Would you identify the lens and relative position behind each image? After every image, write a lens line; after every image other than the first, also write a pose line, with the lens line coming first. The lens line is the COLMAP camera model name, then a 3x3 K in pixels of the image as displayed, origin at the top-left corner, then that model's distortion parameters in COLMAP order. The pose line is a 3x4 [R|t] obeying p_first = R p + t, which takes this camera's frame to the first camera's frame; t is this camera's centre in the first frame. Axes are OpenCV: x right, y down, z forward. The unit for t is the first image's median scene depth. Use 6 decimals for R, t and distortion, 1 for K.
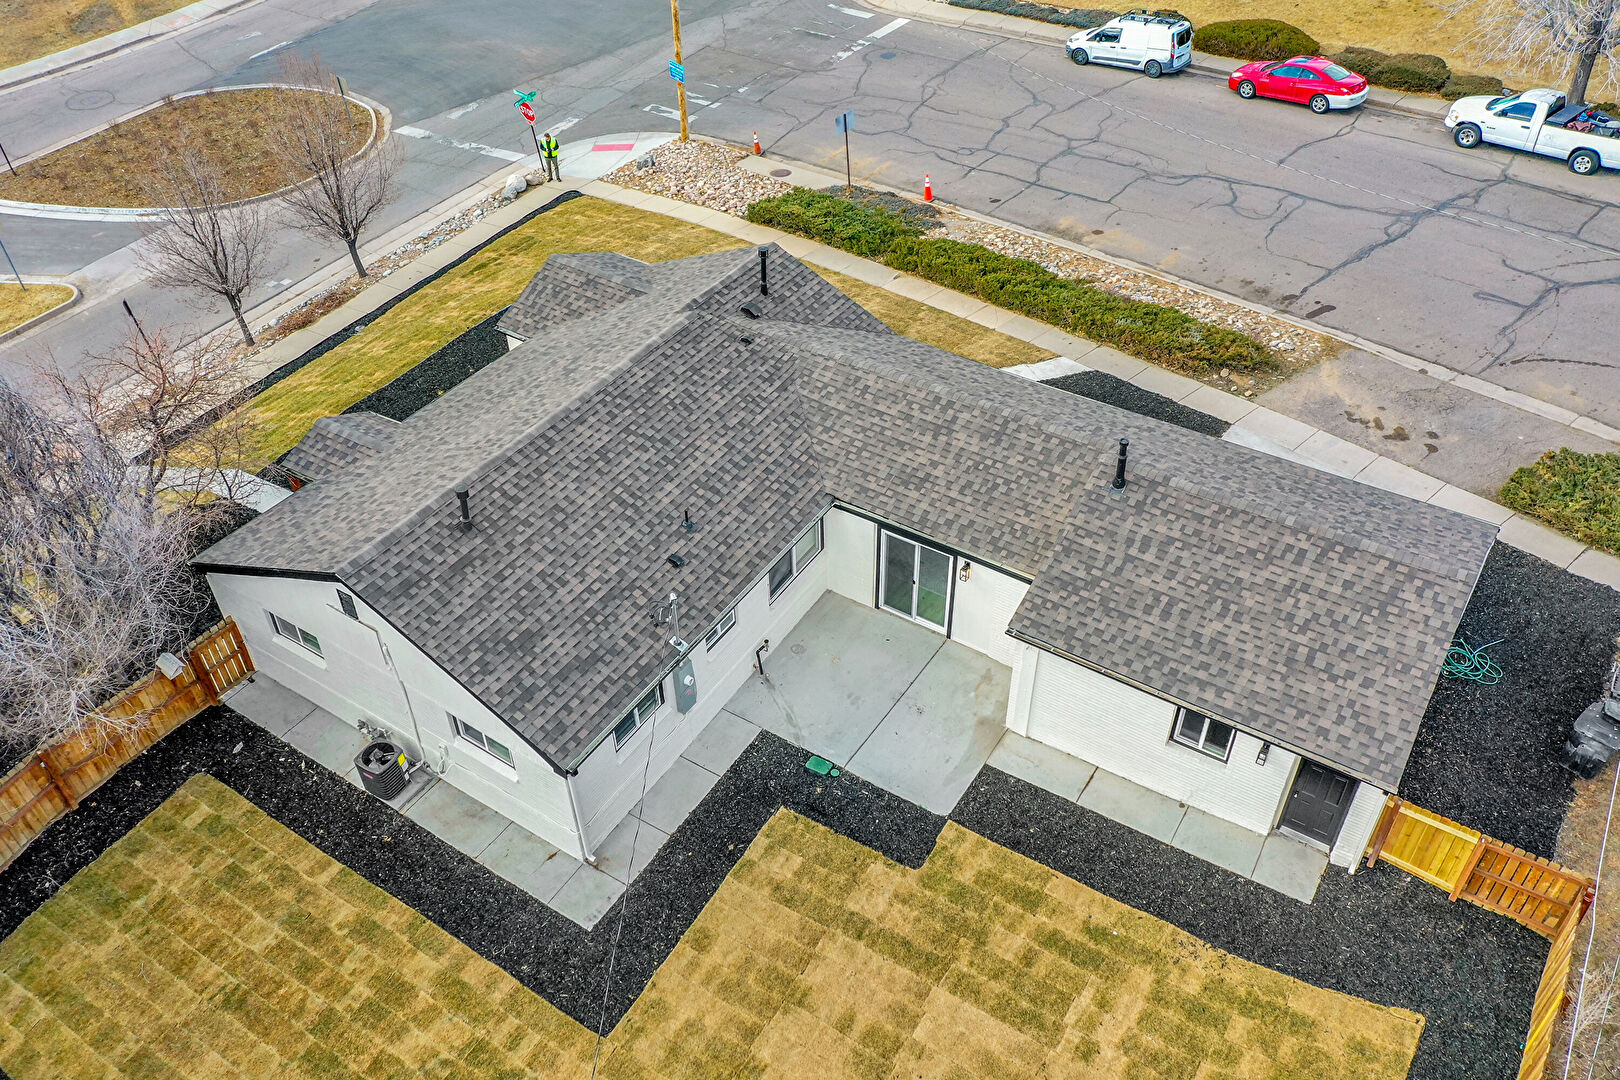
lens RADIAL K [[1286.1, 0, 807.0], [0, 1286.1, 541.5], [0, 0, 1]] dist [0.003302, 0.002403]
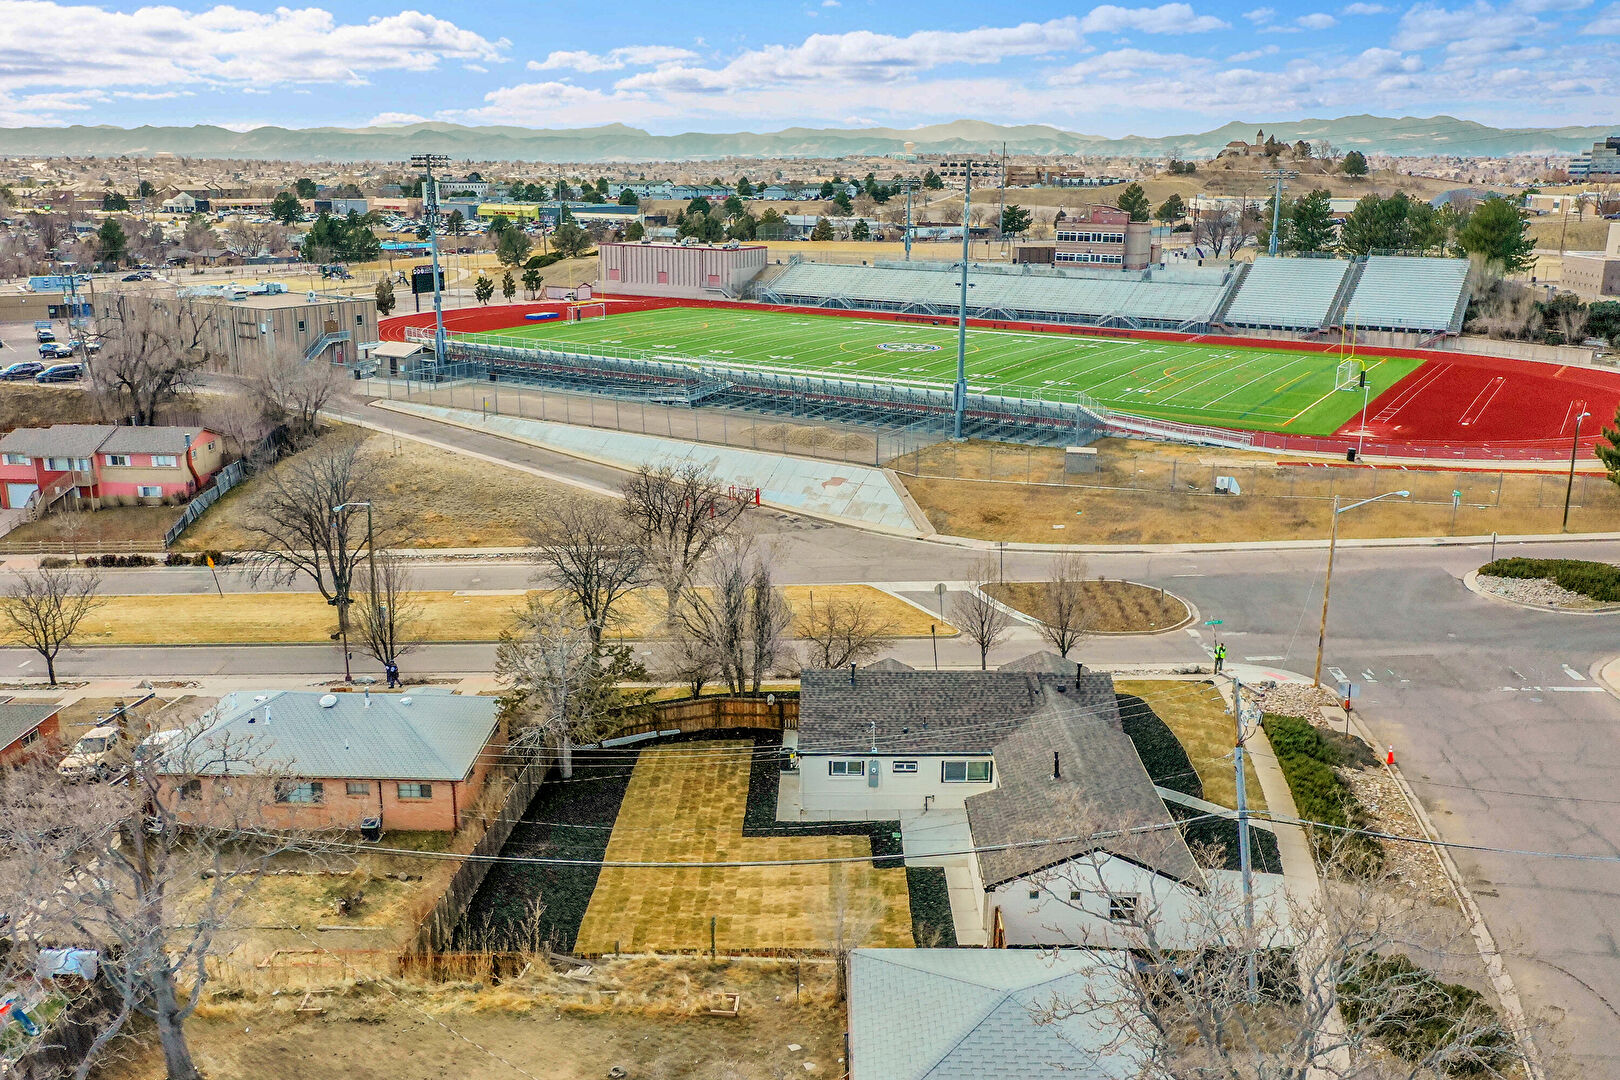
lens RADIAL K [[1369.1, 0, 799.5], [0, 1369.1, 541.0], [0, 0, 1]] dist [-0.000381, 0.004450]
pose [[0.531817, 0.235877, -0.813347, 1.566302], [-0.558243, 0.819861, -0.127248, 0.141469], [0.636817, 0.521718, 0.567693, -0.632180]]
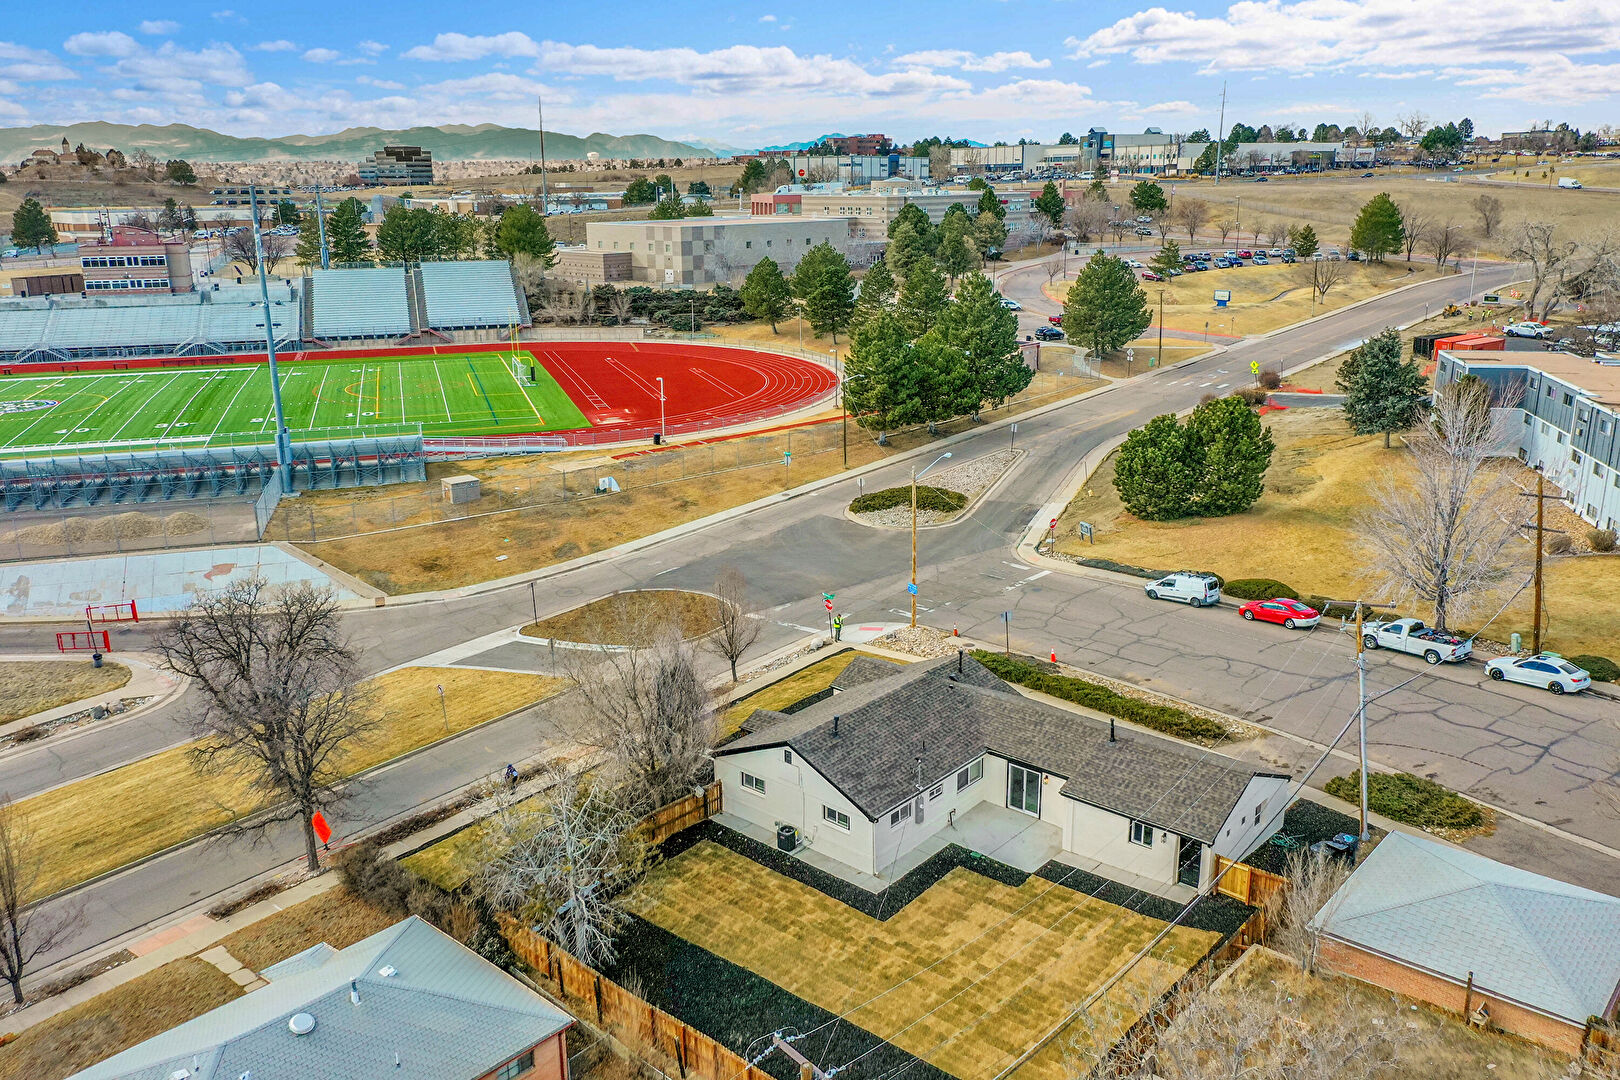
lens RADIAL K [[1286.1, 0, 807.0], [0, 1286.1, 541.5], [0, 0, 1]] dist [0.003302, 0.002403]
pose [[0.988428, 0.042158, -0.145713, 0.019903], [-0.098314, 0.909575, -0.403742, 0.567709], [0.115516, 0.413396, 0.903194, -1.197016]]
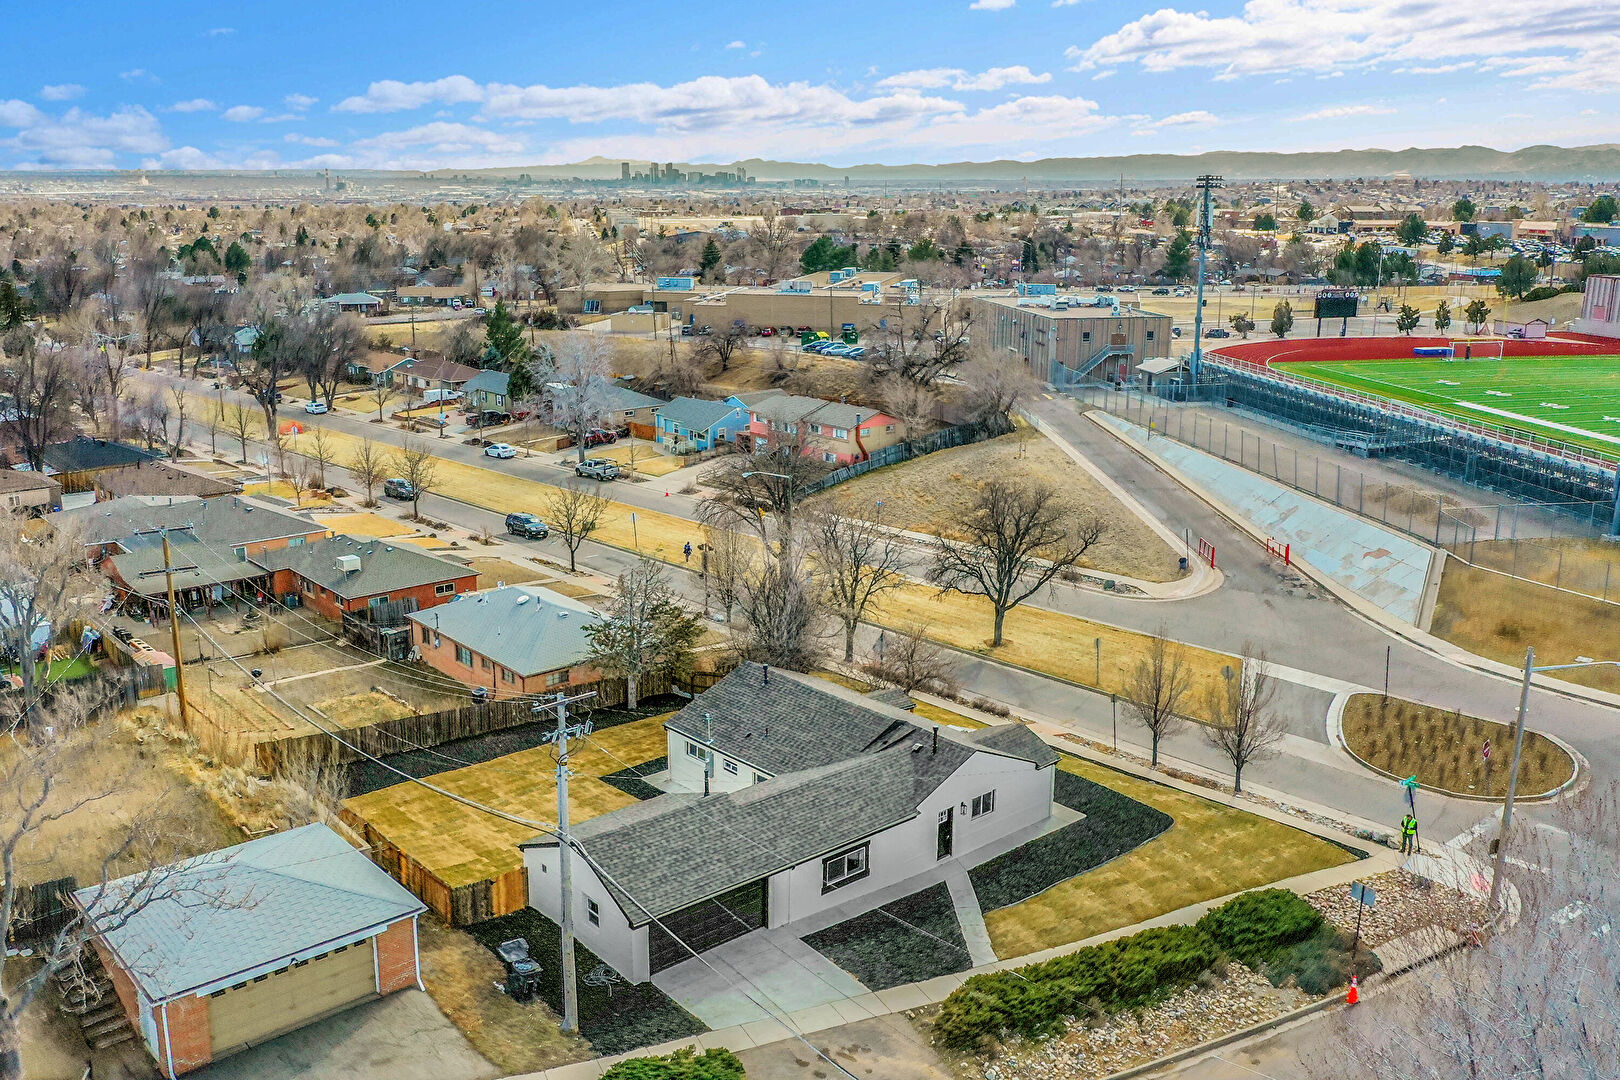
lens RADIAL K [[1369.1, 0, 799.5], [0, 1369.1, 541.0], [0, 0, 1]] dist [-0.000381, 0.004450]
pose [[-0.274331, 0.251544, -0.928153, 1.948446], [-0.620535, 0.691032, 0.370690, -1.125161], [0.734629, 0.677643, -0.033480, 0.833209]]
